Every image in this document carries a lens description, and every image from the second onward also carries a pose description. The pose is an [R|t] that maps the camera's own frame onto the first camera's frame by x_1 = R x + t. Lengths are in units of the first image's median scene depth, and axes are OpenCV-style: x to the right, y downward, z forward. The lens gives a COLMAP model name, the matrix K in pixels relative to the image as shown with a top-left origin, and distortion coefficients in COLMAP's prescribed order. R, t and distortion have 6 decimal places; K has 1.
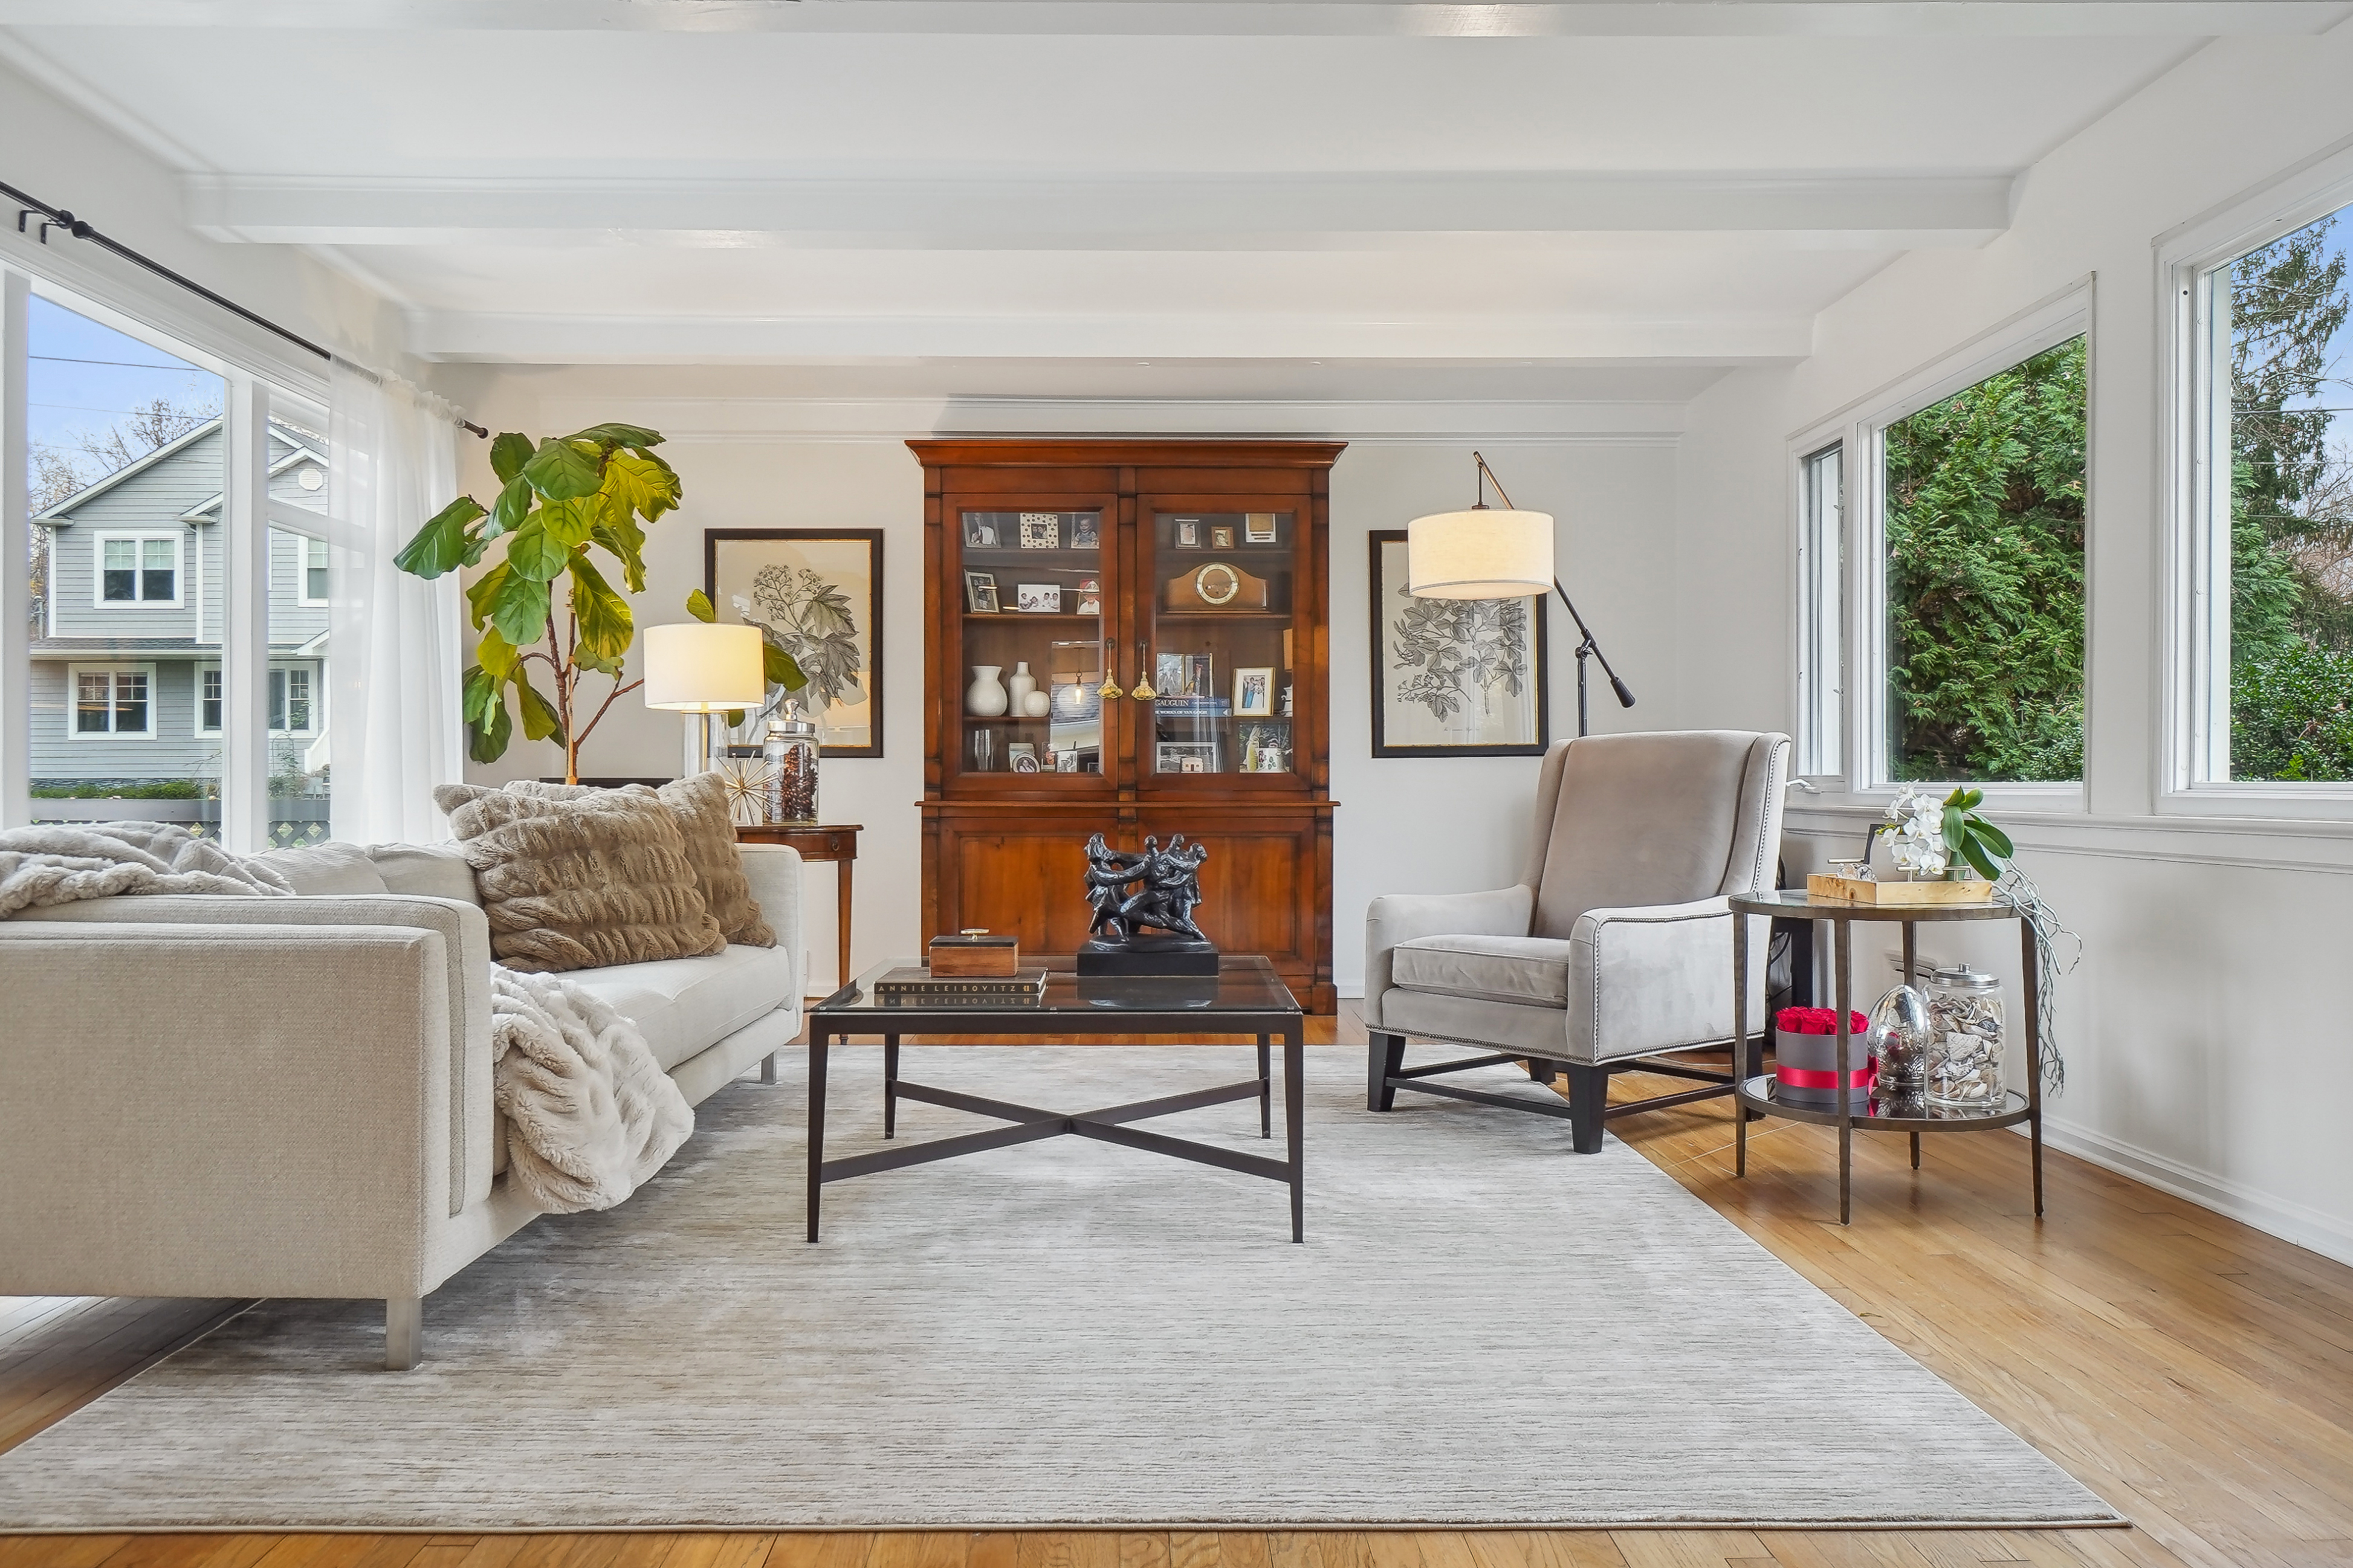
lens RADIAL K [[1674.7, 0, 1176.5], [0, 1674.7, 784.0], [0, 0, 1]] dist [-0.003873, 0.000597]
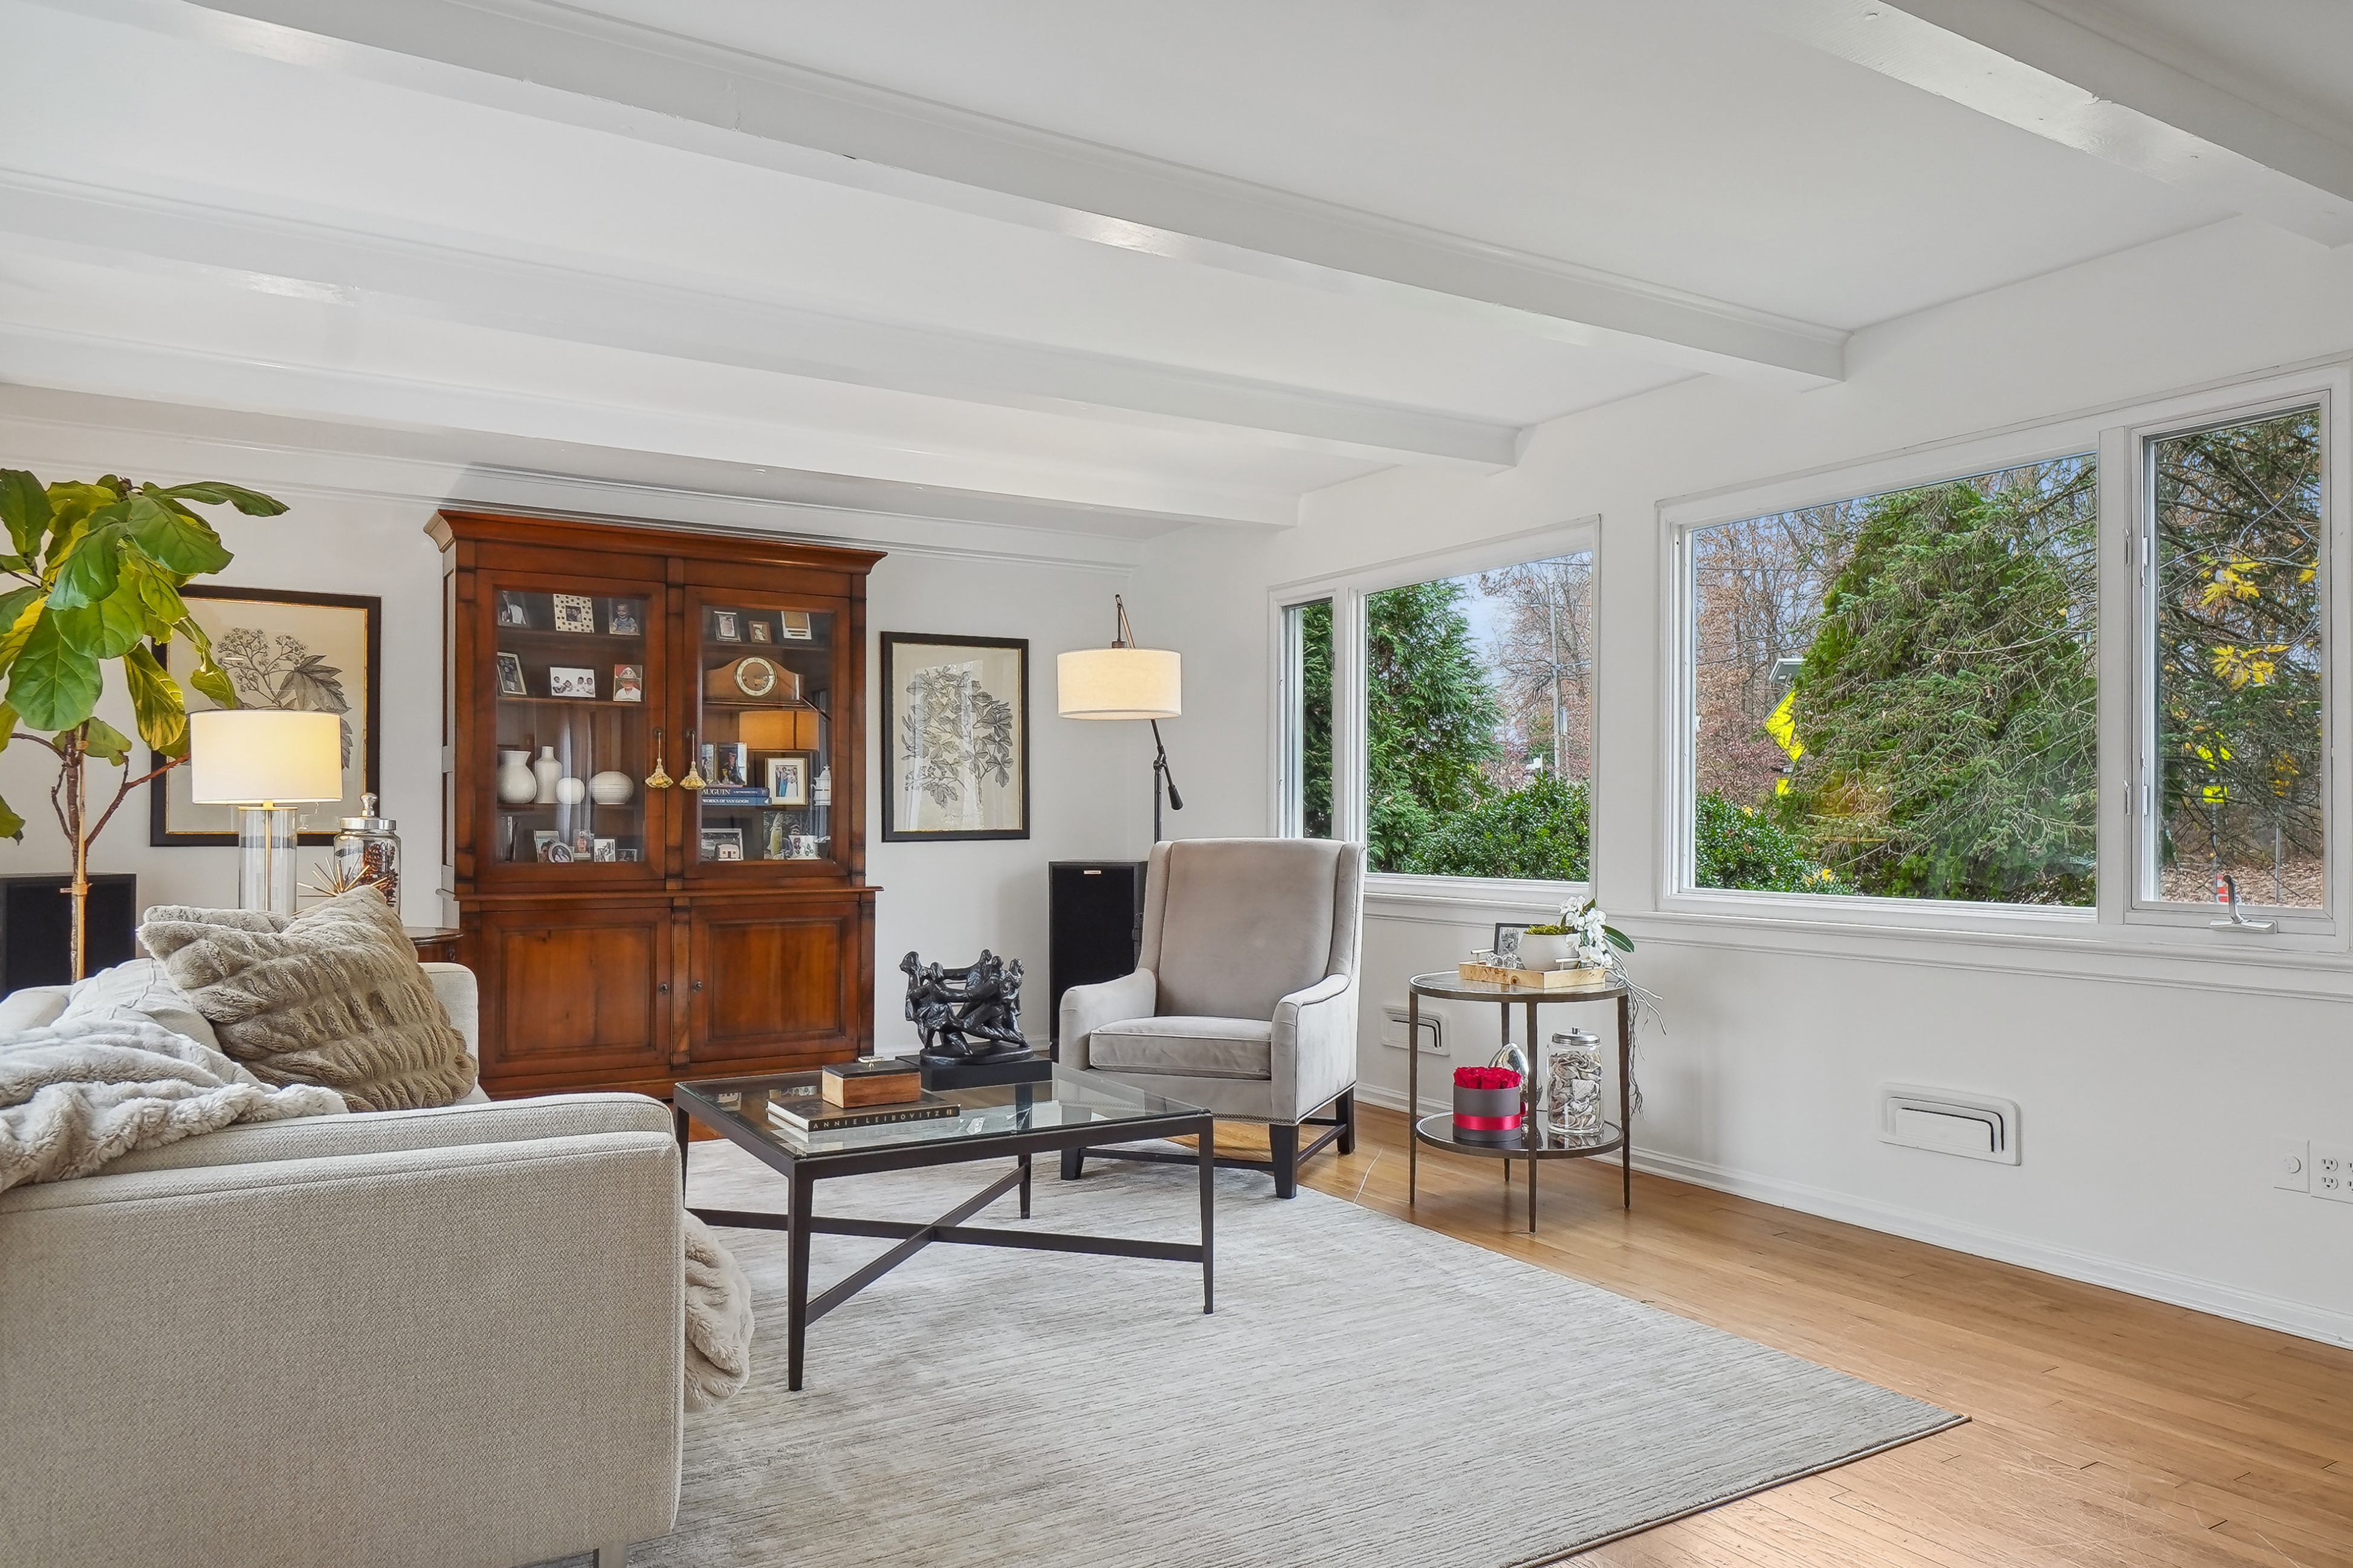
lens RADIAL K [[1549.6, 0, 1174.8], [0, 1549.6, 820.5], [0, 0, 1]] dist [-0.005363, -0.002957]
pose [[0.861684, 0.001711, 0.507442, -0.384156], [-0.002663, 0.999996, 0.001151, -0.052461], [-0.507438, -0.002343, 0.861685, 0.072381]]
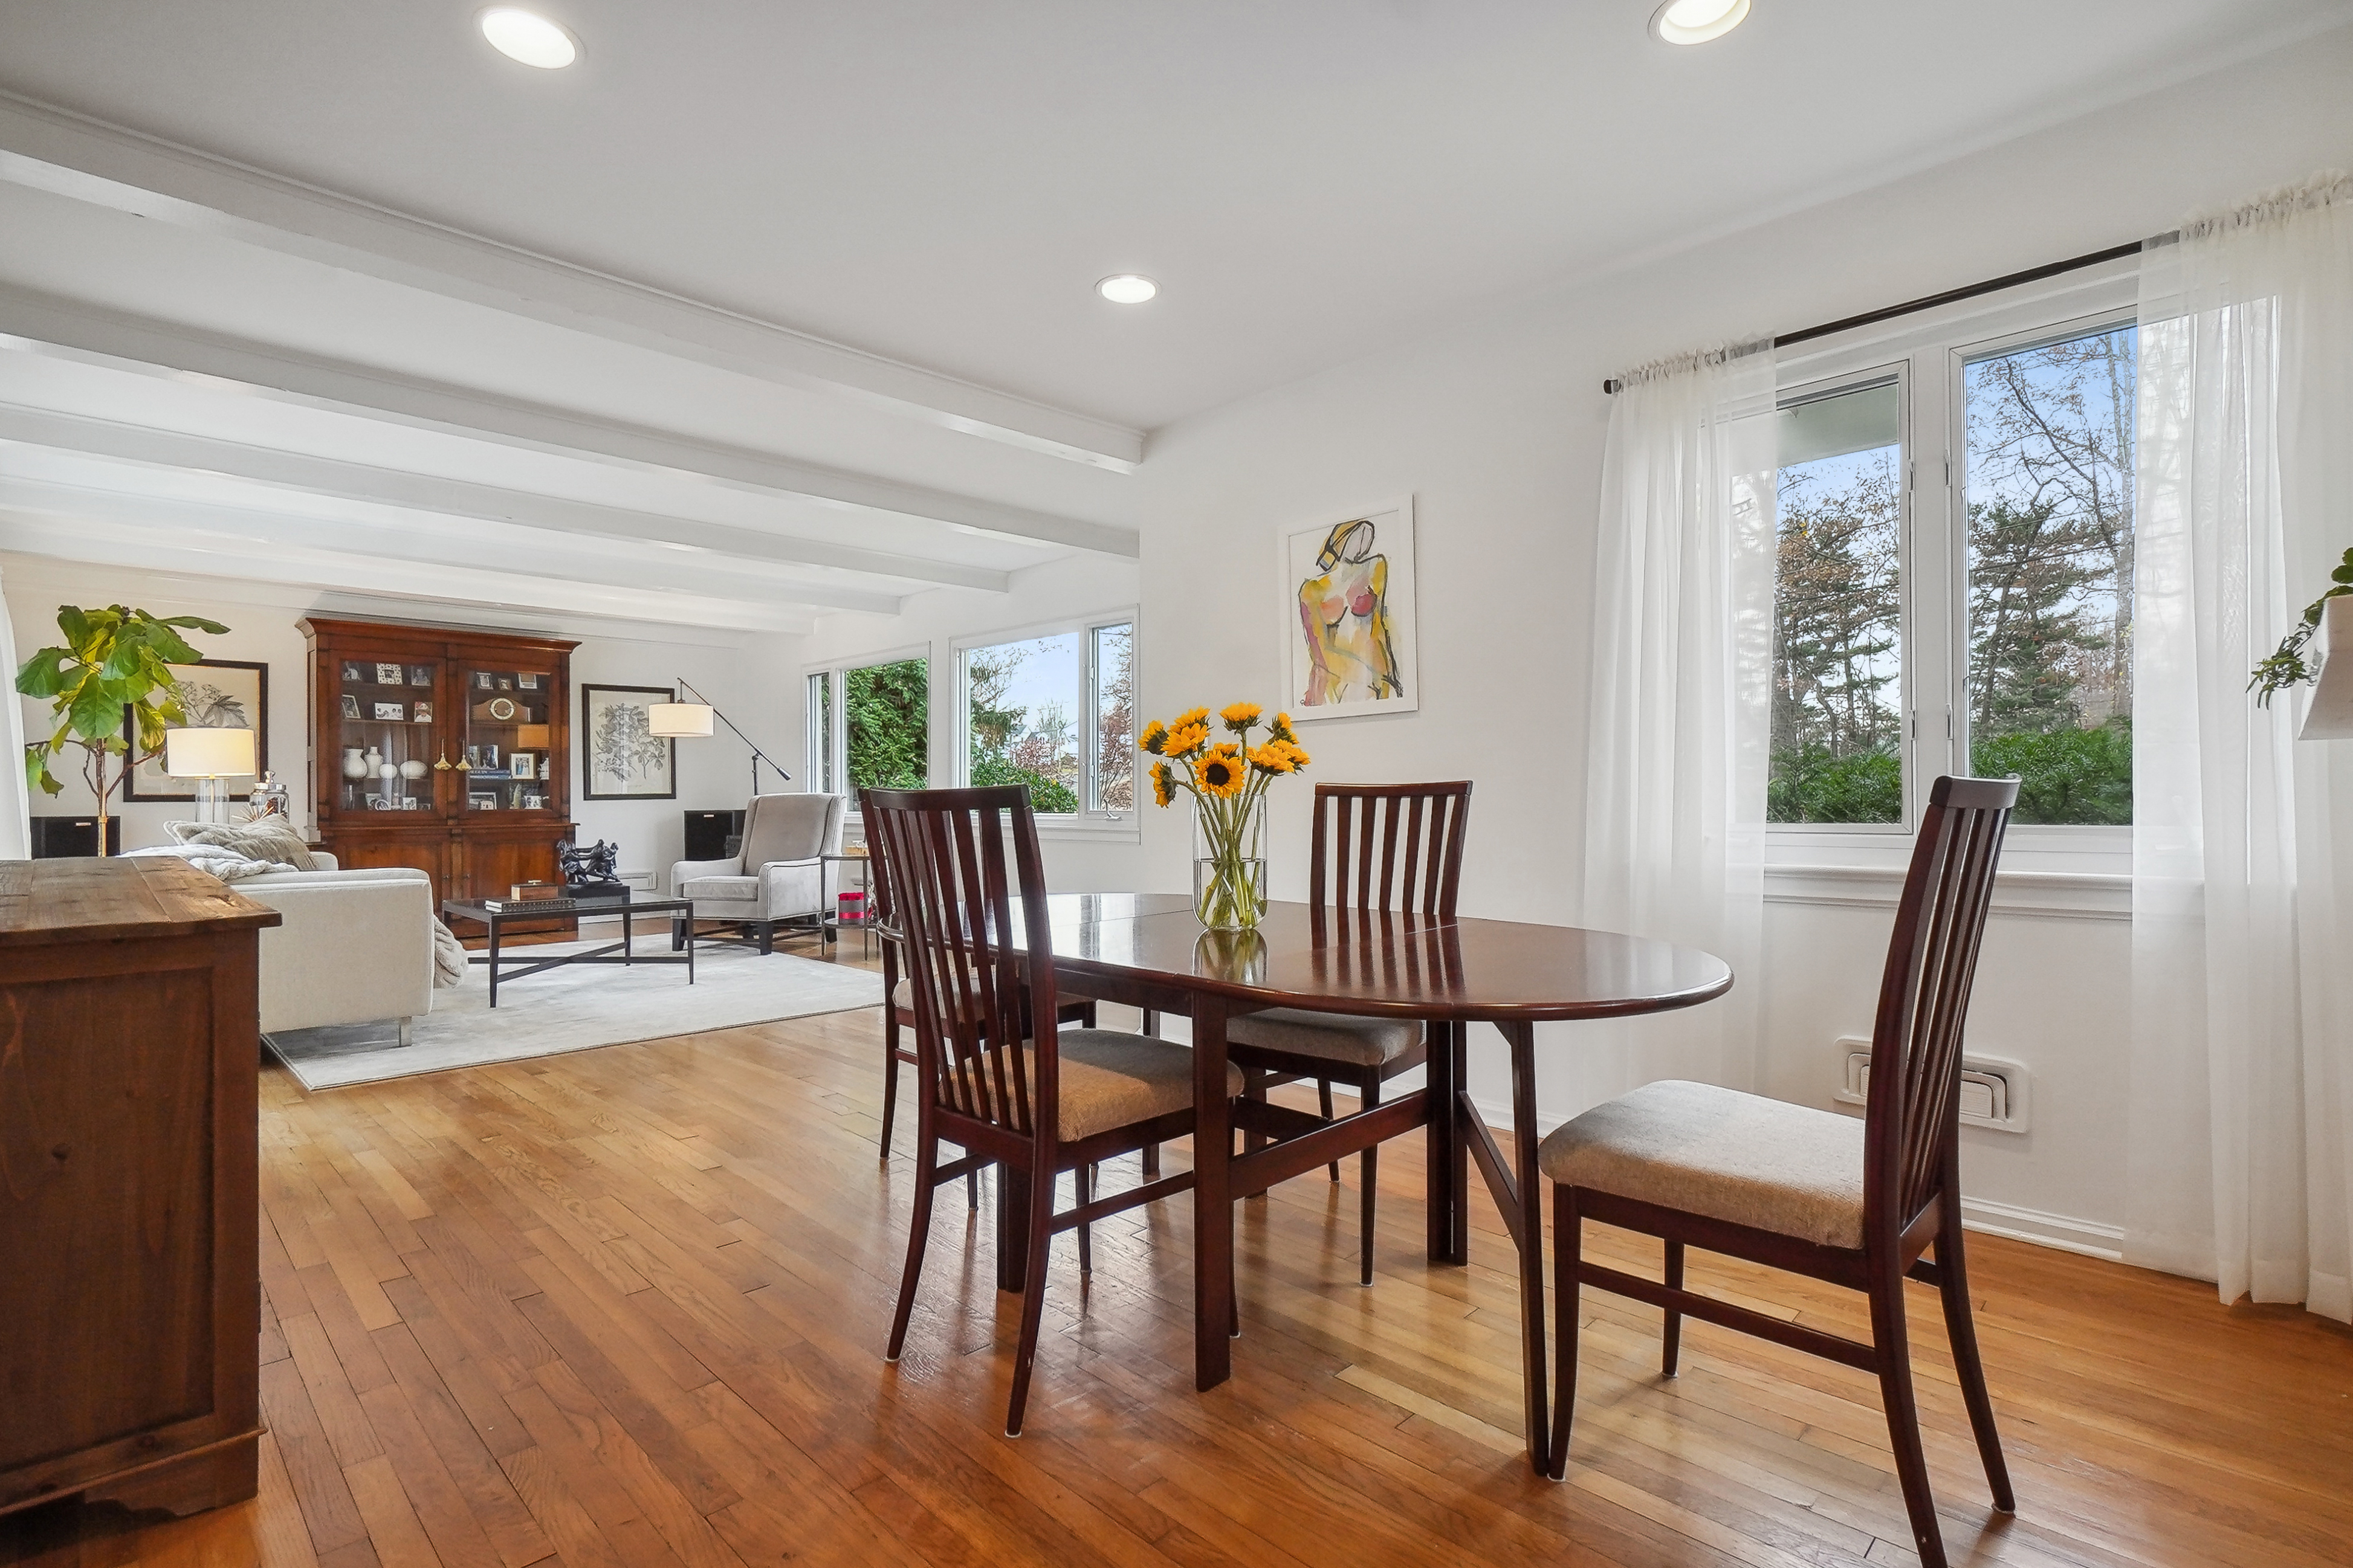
lens RADIAL K [[1107.3, 0, 1166.3], [0, 1107.3, 799.2], [0, 0, 1]] dist [-0.001358, -0.005628]
pose [[0.715638, -0.003225, 0.698464, -0.503390], [0.005225, 0.999986, -0.000737, -0.020736], [-0.698452, 0.004177, 0.715645, -0.670371]]
